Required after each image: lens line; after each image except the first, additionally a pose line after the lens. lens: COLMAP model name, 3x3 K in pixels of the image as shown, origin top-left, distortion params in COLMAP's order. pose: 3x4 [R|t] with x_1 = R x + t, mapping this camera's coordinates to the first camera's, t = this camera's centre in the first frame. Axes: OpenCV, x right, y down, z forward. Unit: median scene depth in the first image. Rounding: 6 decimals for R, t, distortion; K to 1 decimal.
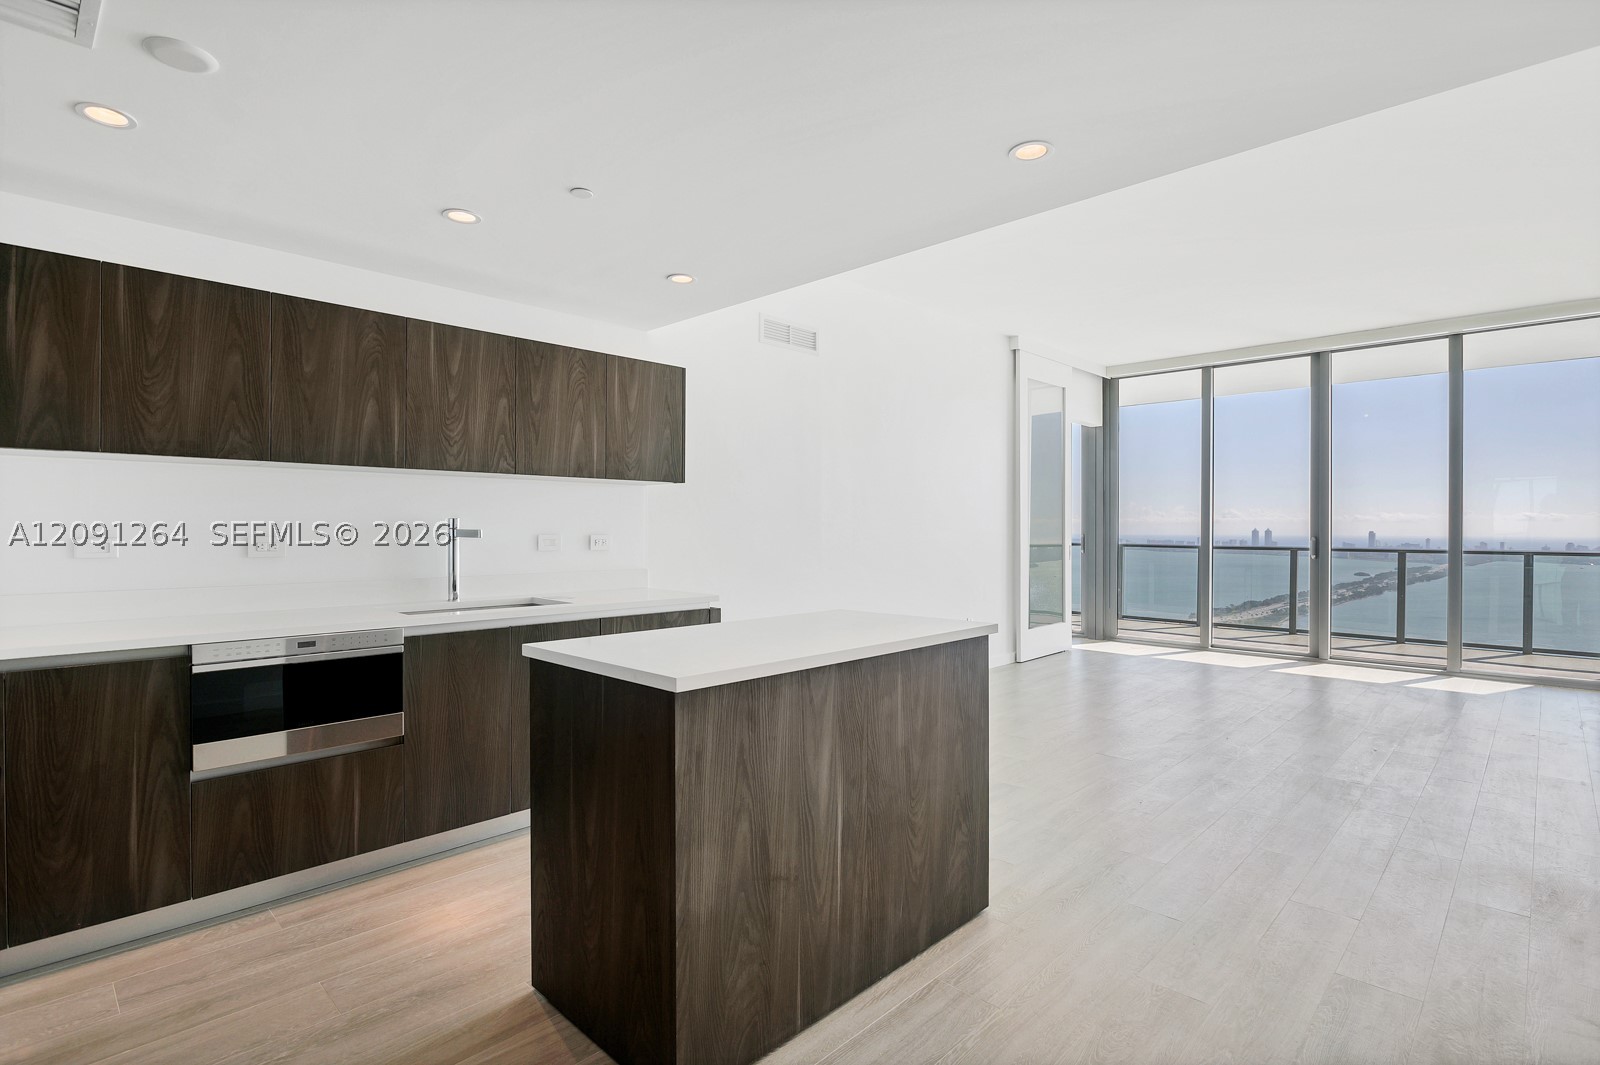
lens RADIAL K [[792.0, 0, 798.1], [0, 792.0, 519.1], [0, 0, 1]] dist [-0.012171, 0.000814]
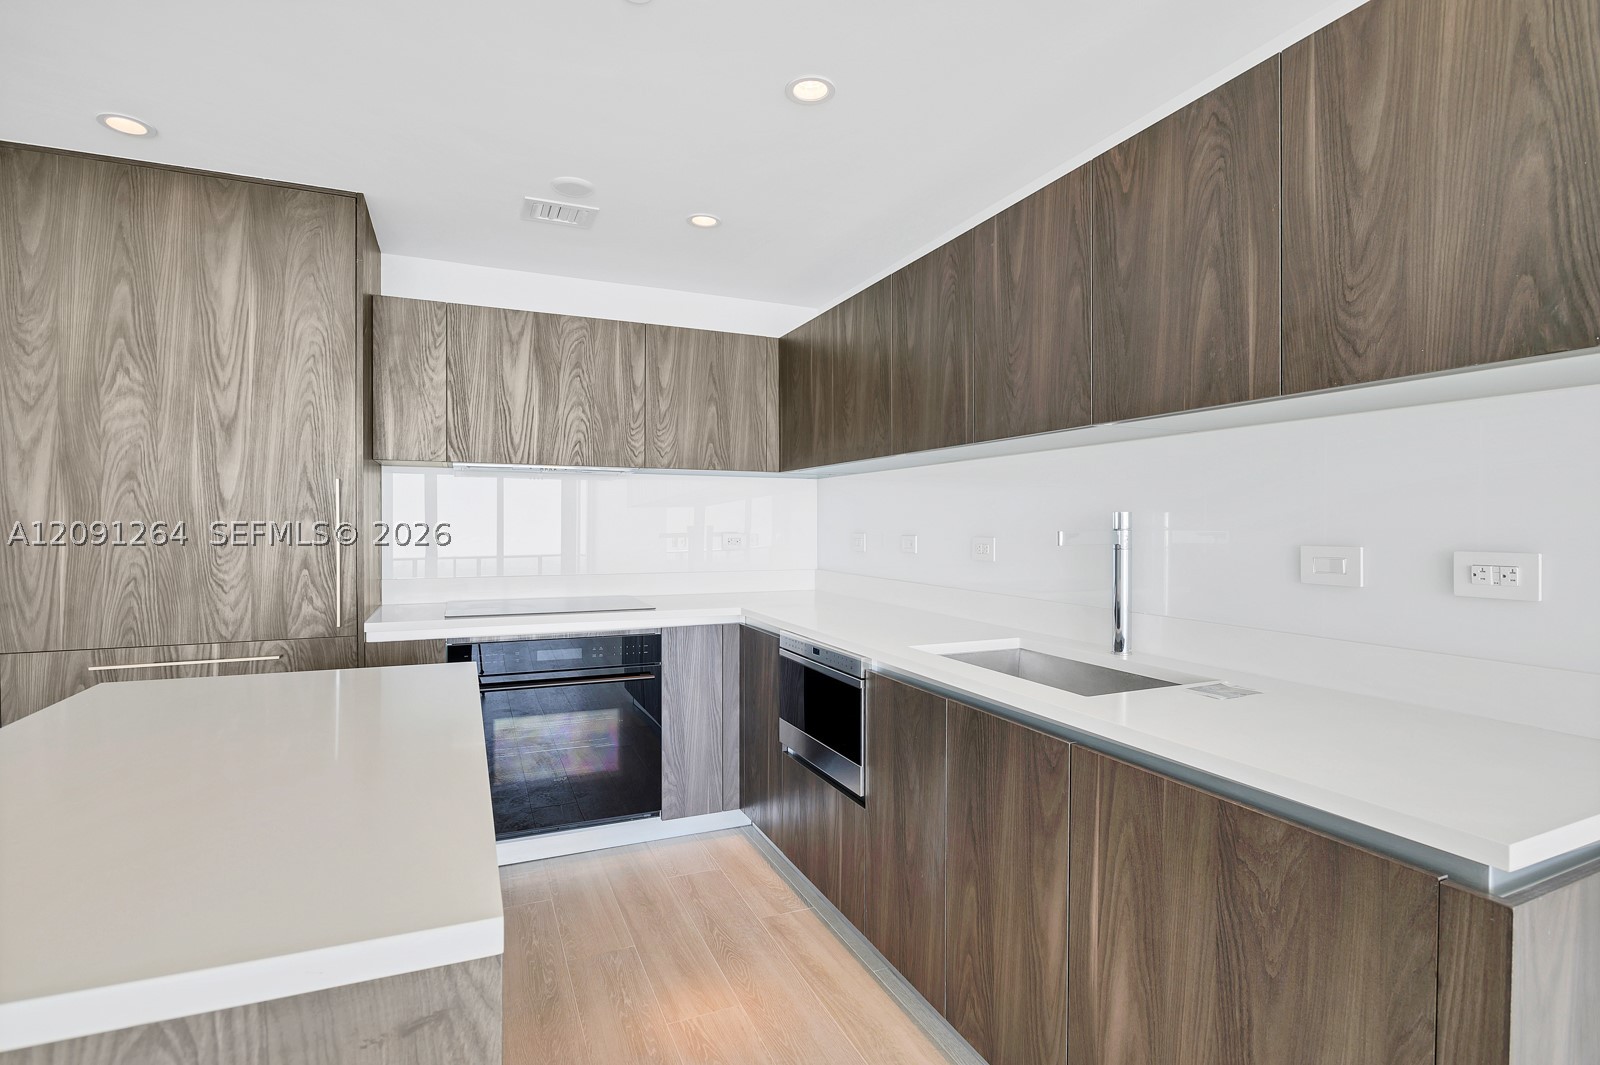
lens RADIAL K [[792.0, 0, 805.4], [0, 792.0, 528.7], [0, 0, 1]] dist [-0.012171, 0.000814]
pose [[-0.377120, 0.002916, -0.926160, 0.267819], [0.005286, 0.999986, 0.000996, 0.013619], [0.926149, -0.004520, -0.377130, 1.420206]]
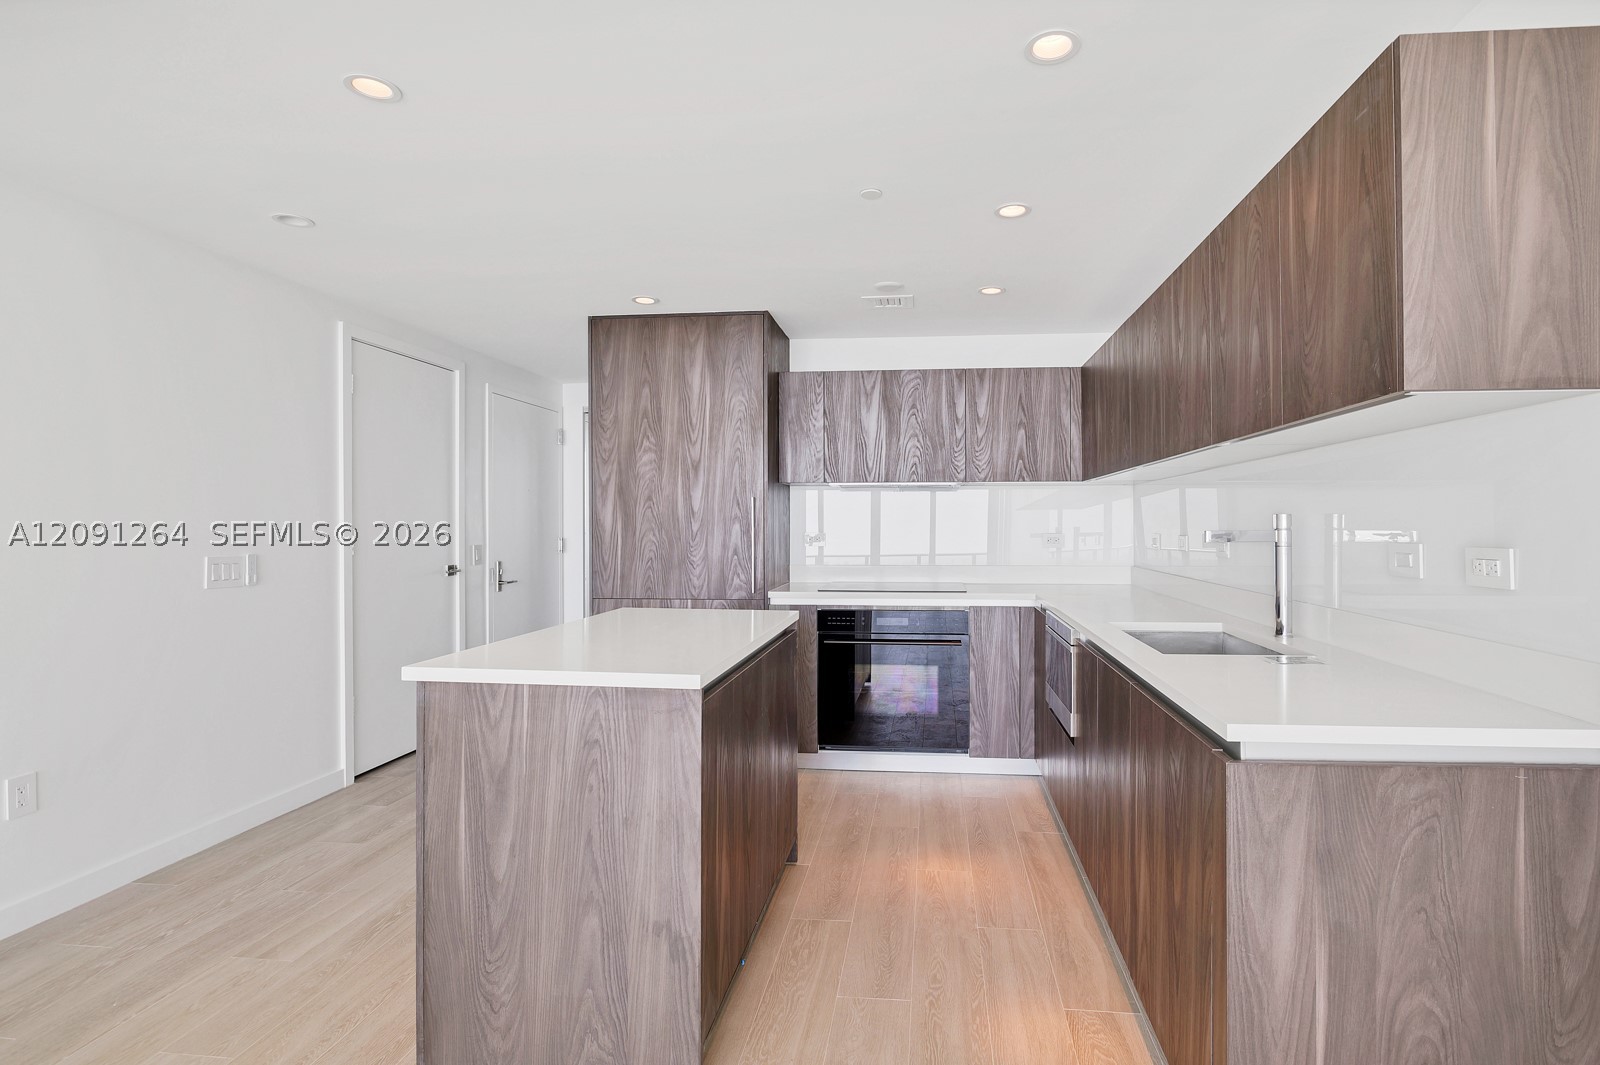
lens RADIAL K [[792.0, 0, 833.2], [0, 792.0, 519.5], [0, 0, 1]] dist [-0.012171, 0.000814]
pose [[-0.794542, -0.006024, -0.607179, 0.389603], [0.004640, 0.999861, -0.015991, 0.017725], [0.607191, -0.015523, -0.794404, 1.842539]]
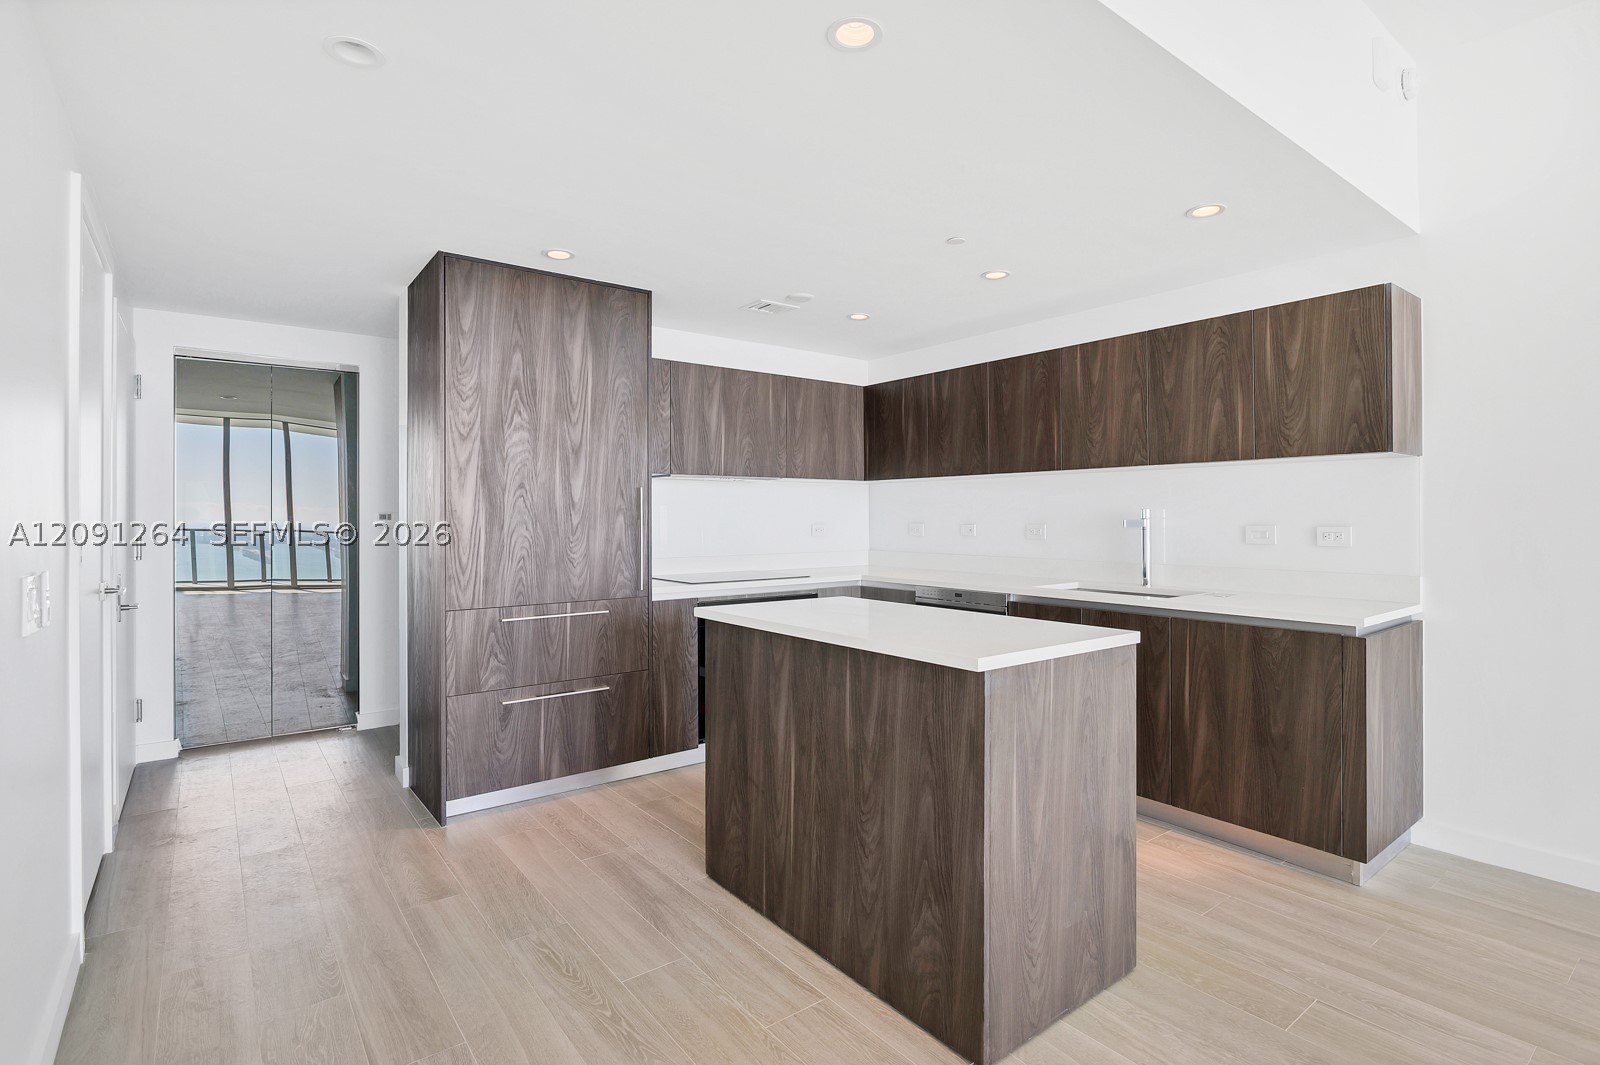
lens RADIAL K [[792.0, 0, 813.5], [0, 792.0, 510.3], [0, 0, 1]] dist [-0.012171, 0.000814]
pose [[-0.146591, -0.010615, -0.989140, 0.988348], [0.012023, 0.999849, -0.012512, 0.011874], [0.989124, -0.013726, -0.146441, 1.003091]]
